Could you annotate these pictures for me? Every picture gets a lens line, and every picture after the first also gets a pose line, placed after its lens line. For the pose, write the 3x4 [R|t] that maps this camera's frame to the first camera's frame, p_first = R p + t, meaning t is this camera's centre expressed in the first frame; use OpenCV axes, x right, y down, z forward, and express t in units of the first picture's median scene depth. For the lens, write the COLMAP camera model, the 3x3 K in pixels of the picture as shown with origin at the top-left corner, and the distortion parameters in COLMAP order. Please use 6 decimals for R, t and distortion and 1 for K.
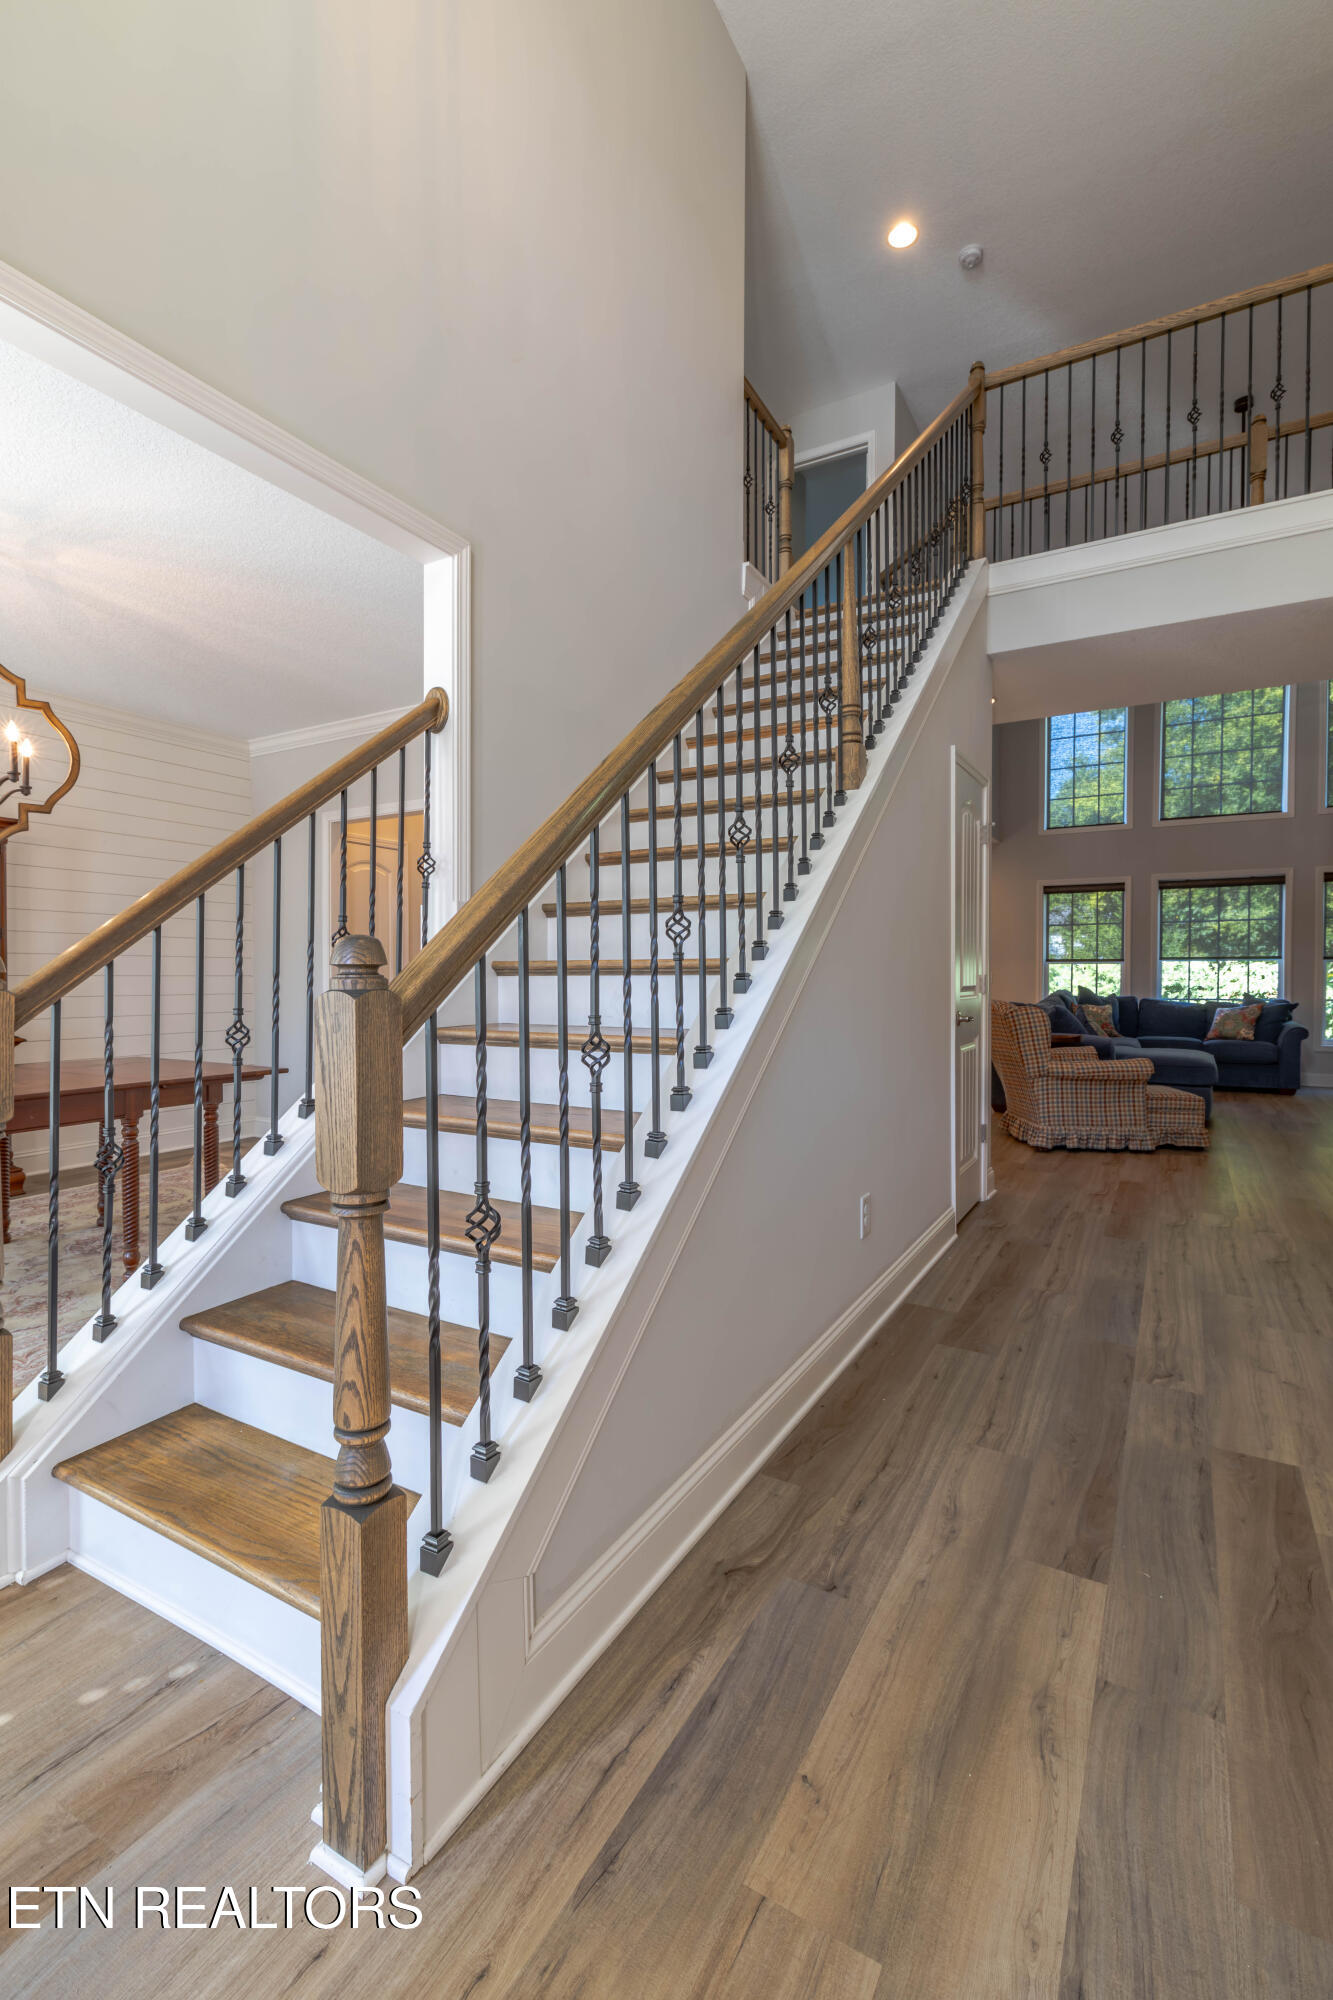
lens RADIAL K [[872.5, 0, 674.7], [0, 872.5, 985.9], [0, 0, 1]] dist [-0.006684, 0.000397]
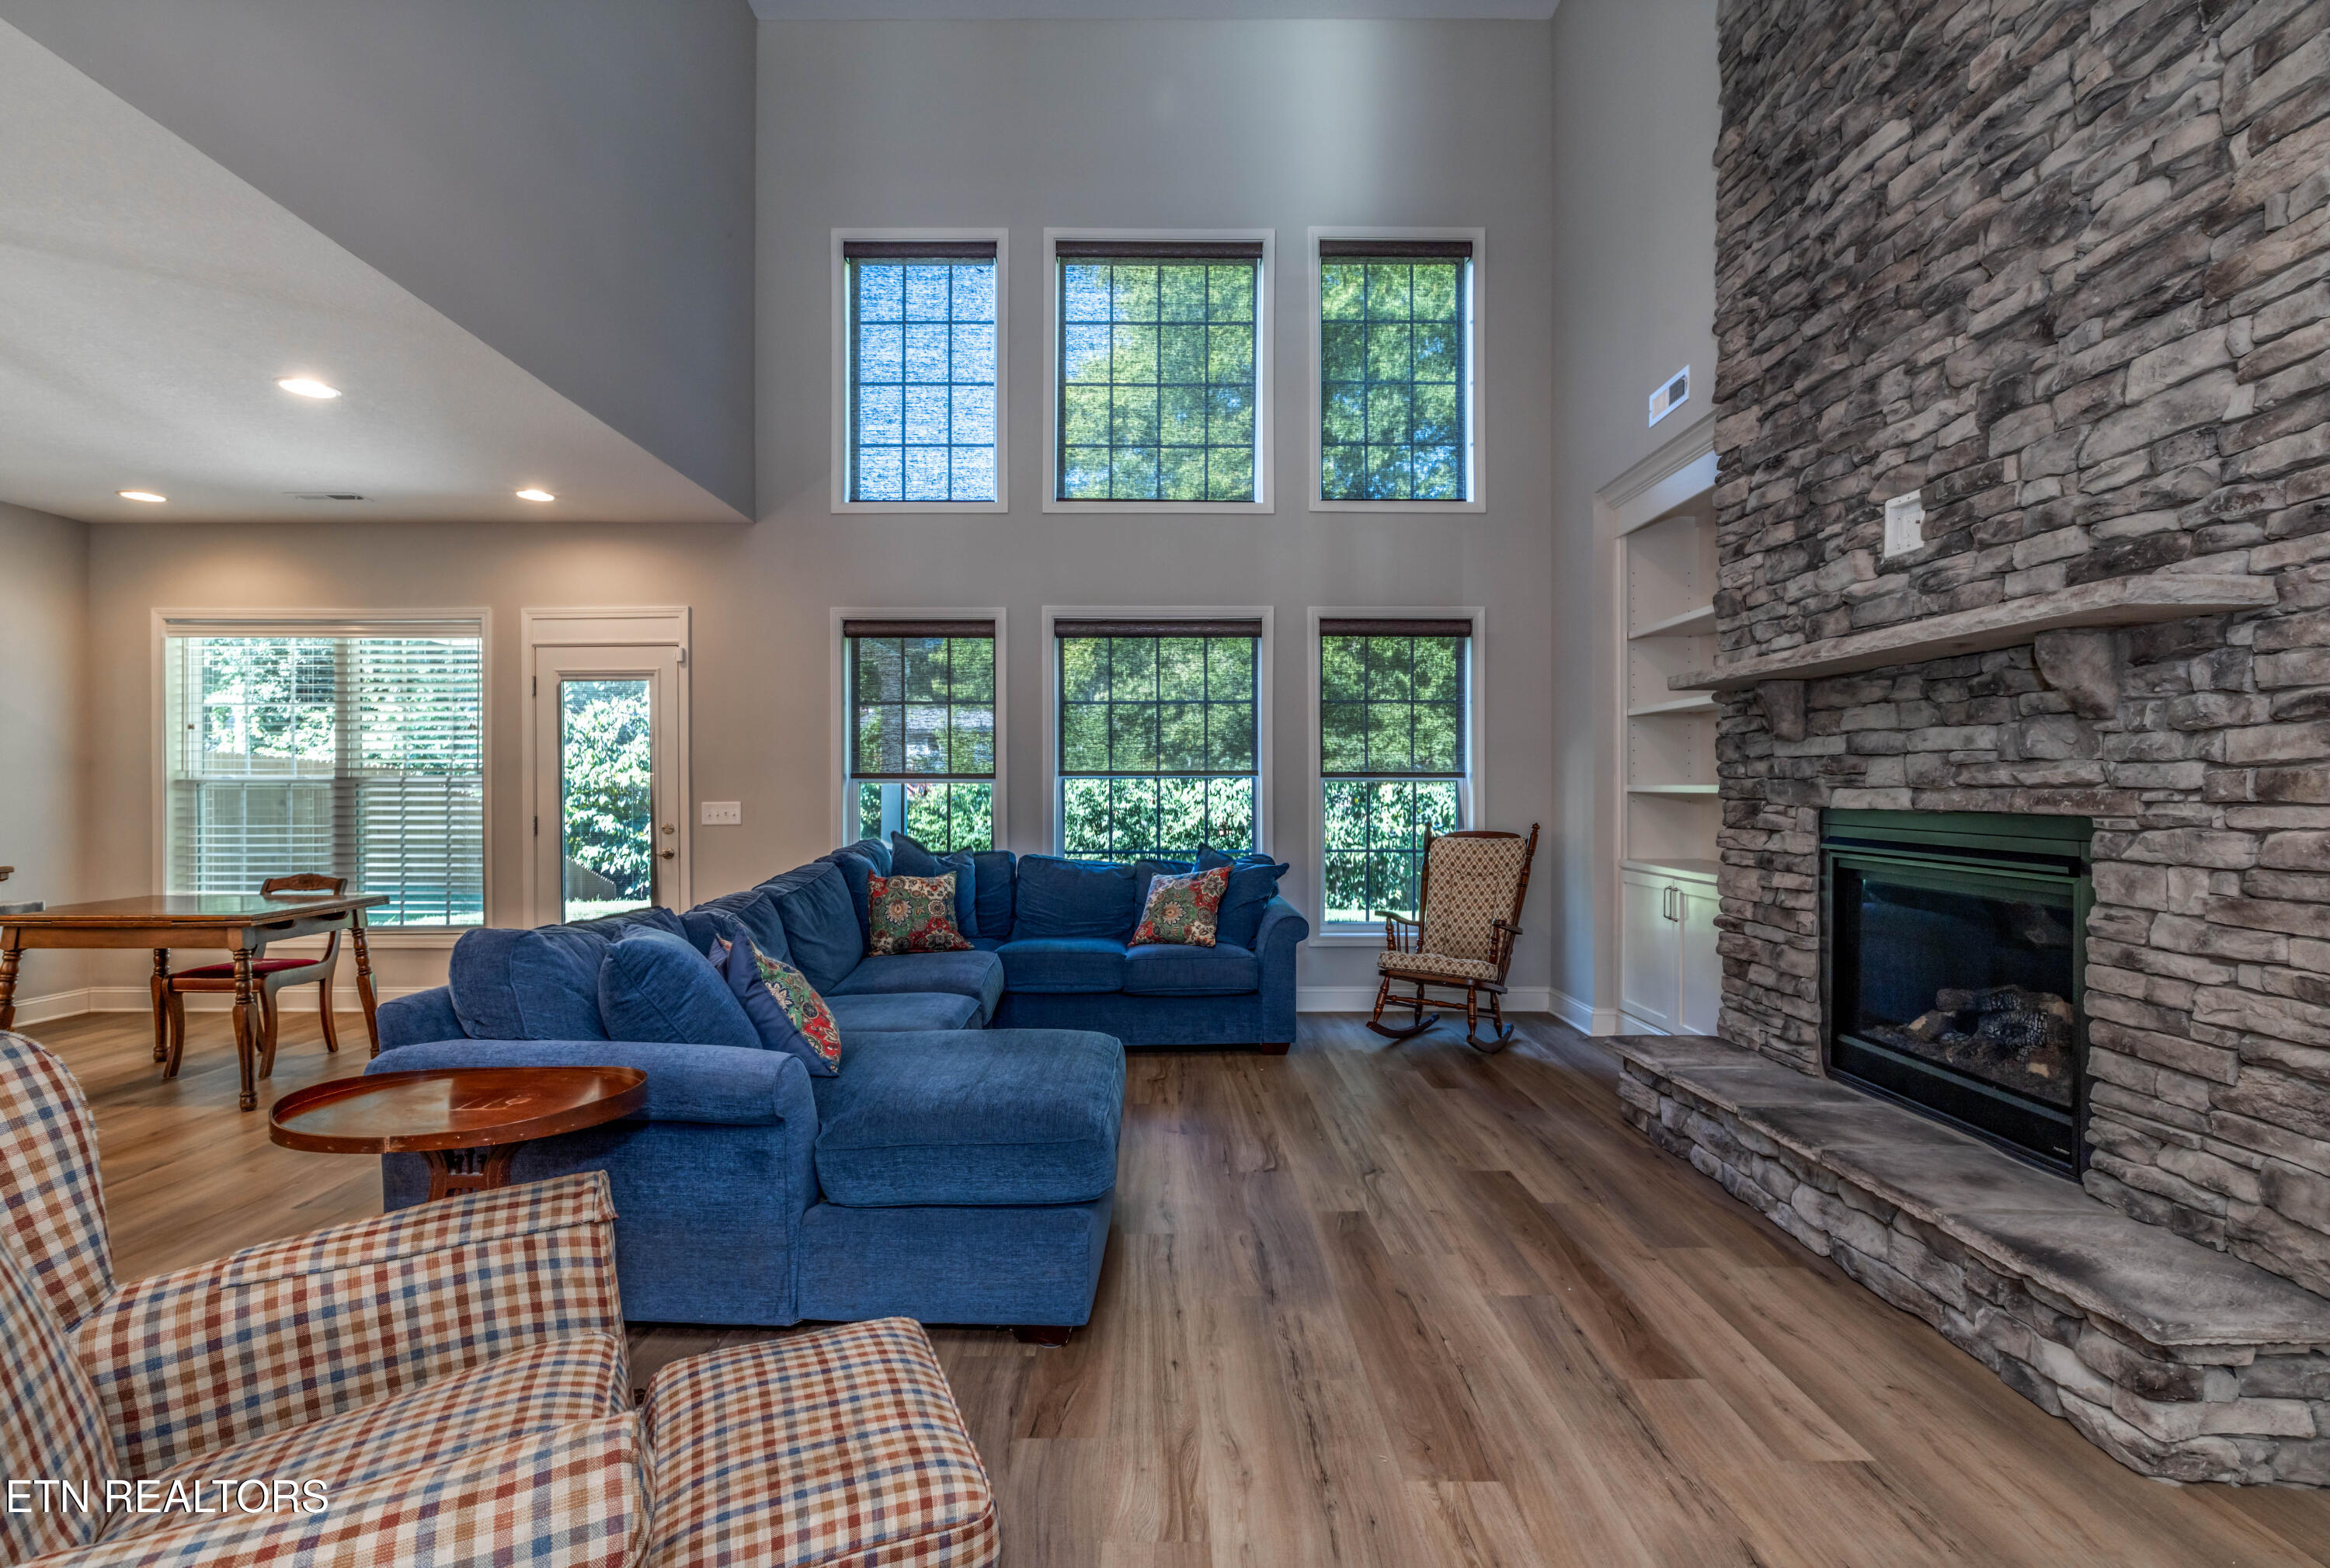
lens RADIAL K [[1052.2, 0, 1149.8], [0, 1052.2, 783.7], [0, 0, 1]] dist [-0.002042, 0.000059]
pose [[0.866448, -0.000146, 0.499267, 0.326762], [0.010661, 0.999777, -0.018209, -0.015746], [-0.499153, 0.021100, 0.866257, 0.486792]]
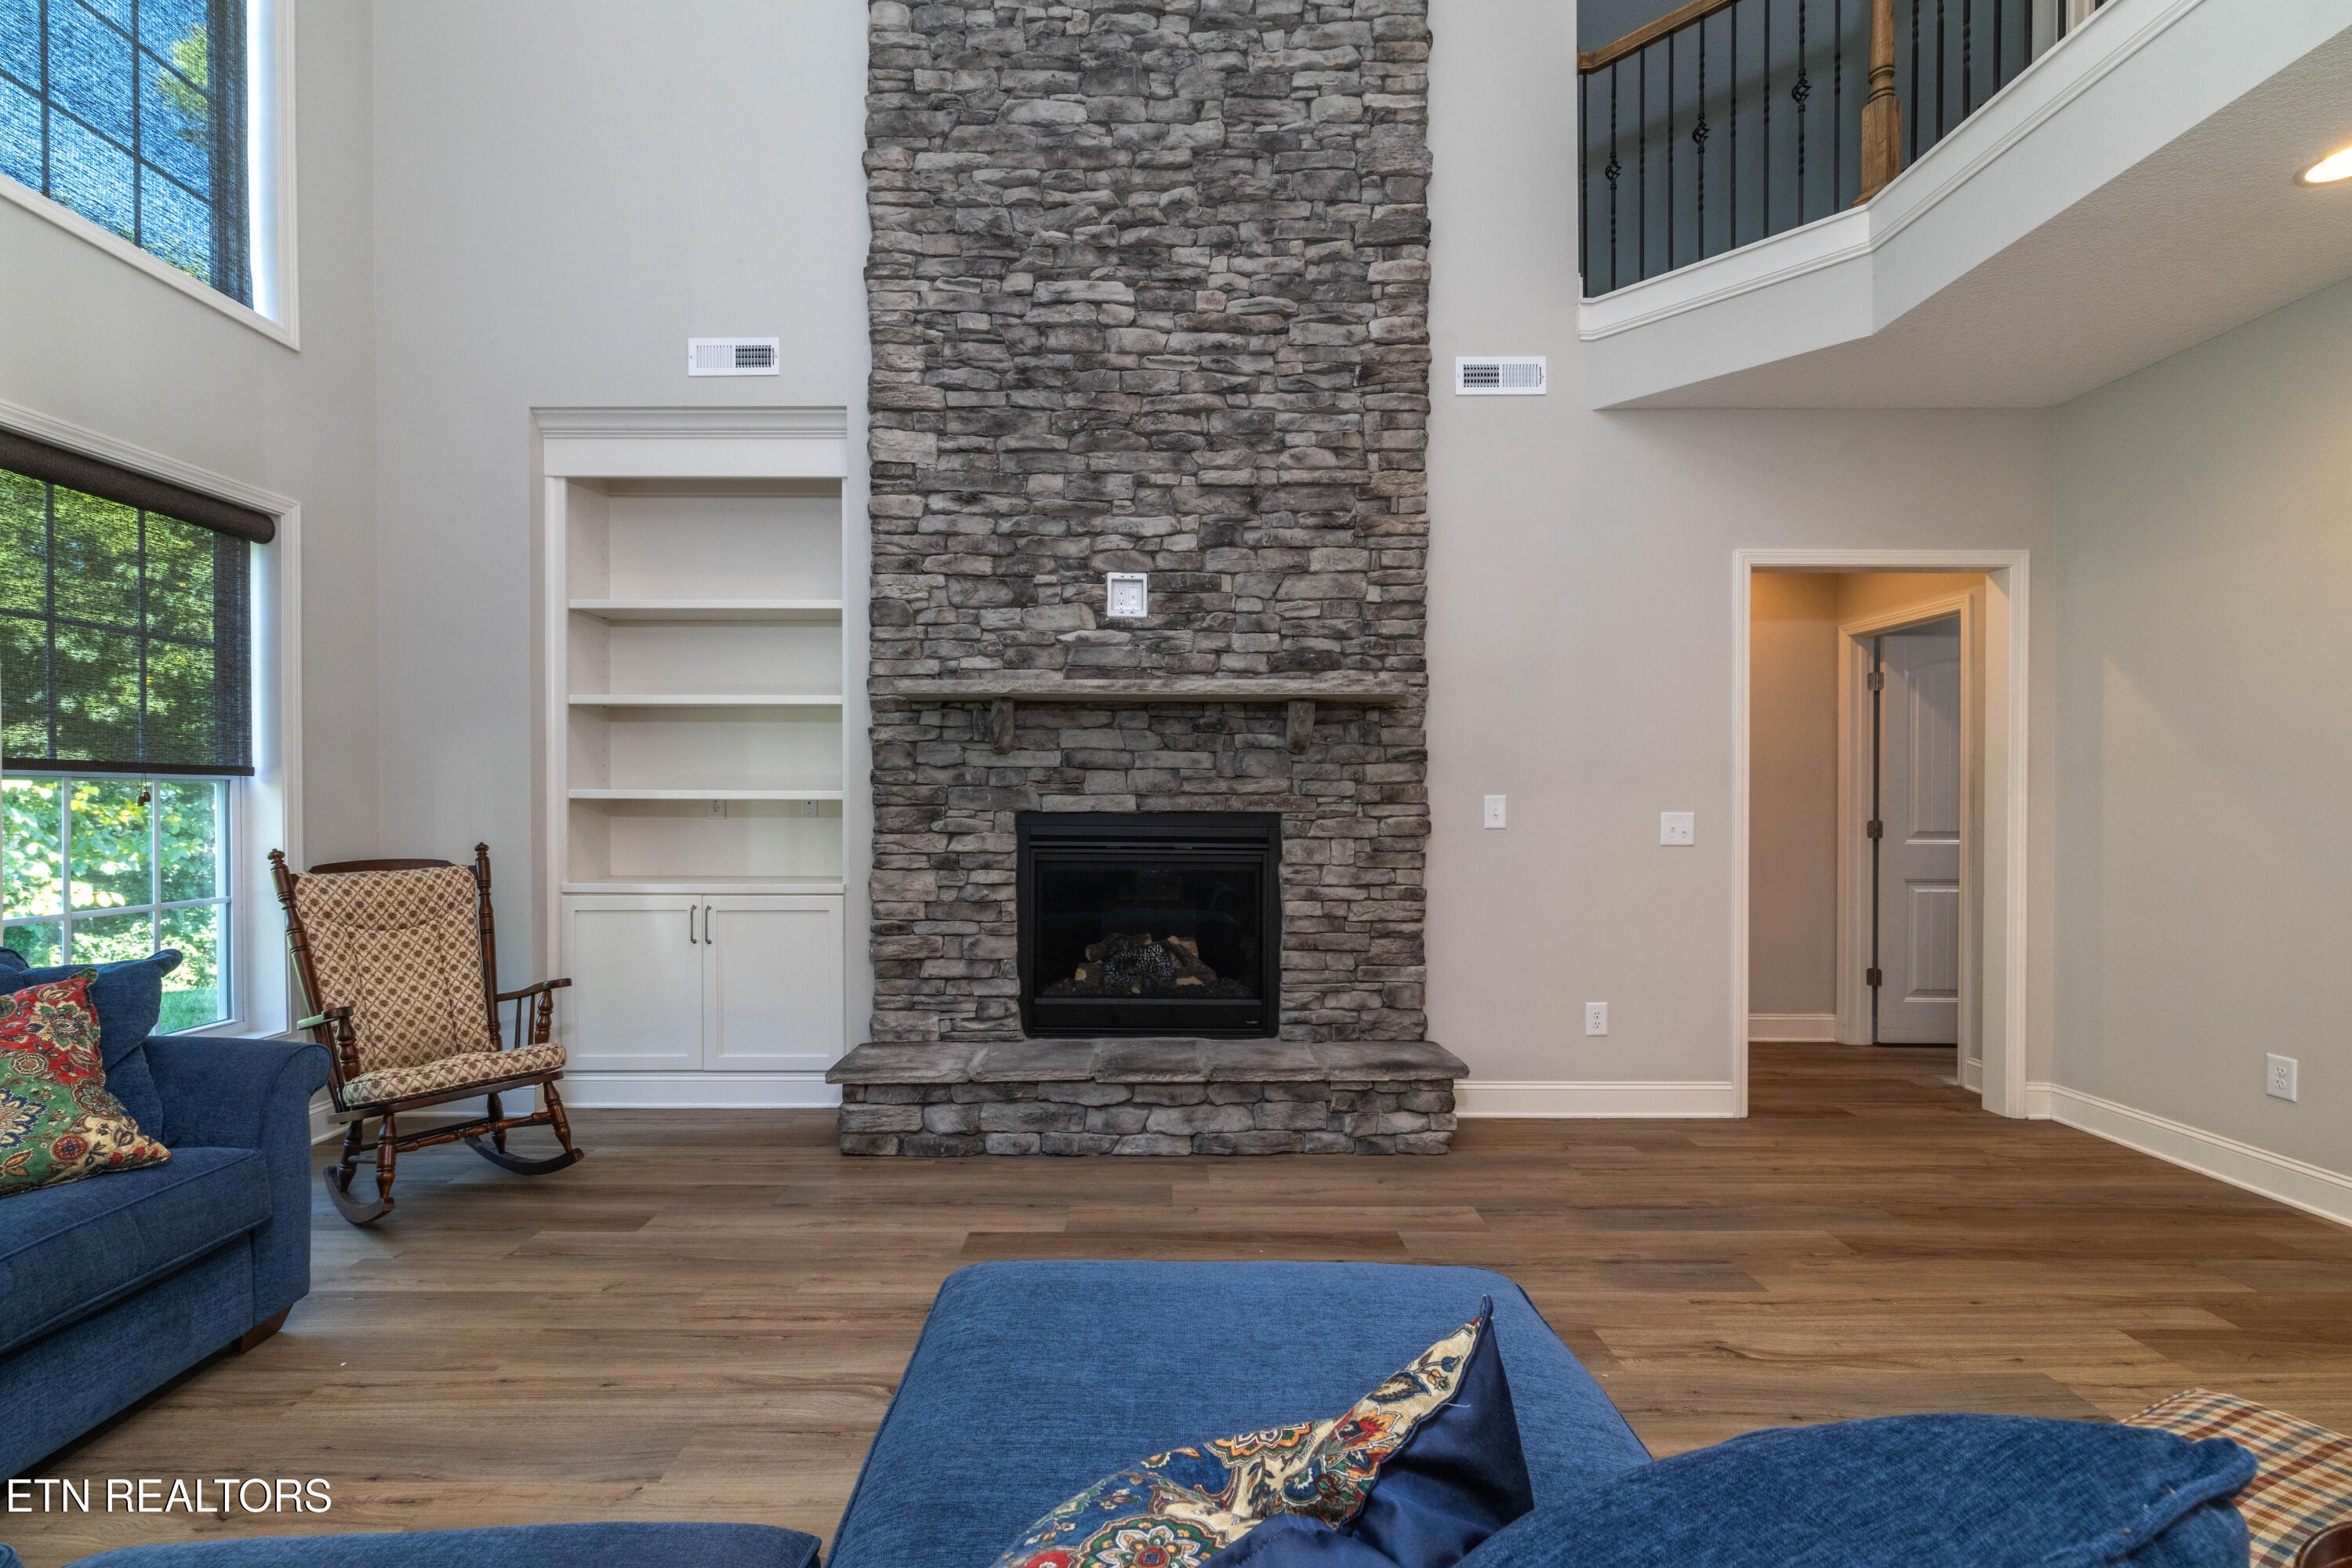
lens RADIAL K [[1026.1, 0, 1166.8], [0, 1026.1, 805.6], [0, 0, 1]] dist [-0.006684, 0.000397]
pose [[-0.506457, -0.011192, 0.862192, 0.320450], [0.011410, 0.999741, 0.019680, -0.021343], [-0.862190, 0.019805, -0.506198, 0.843276]]
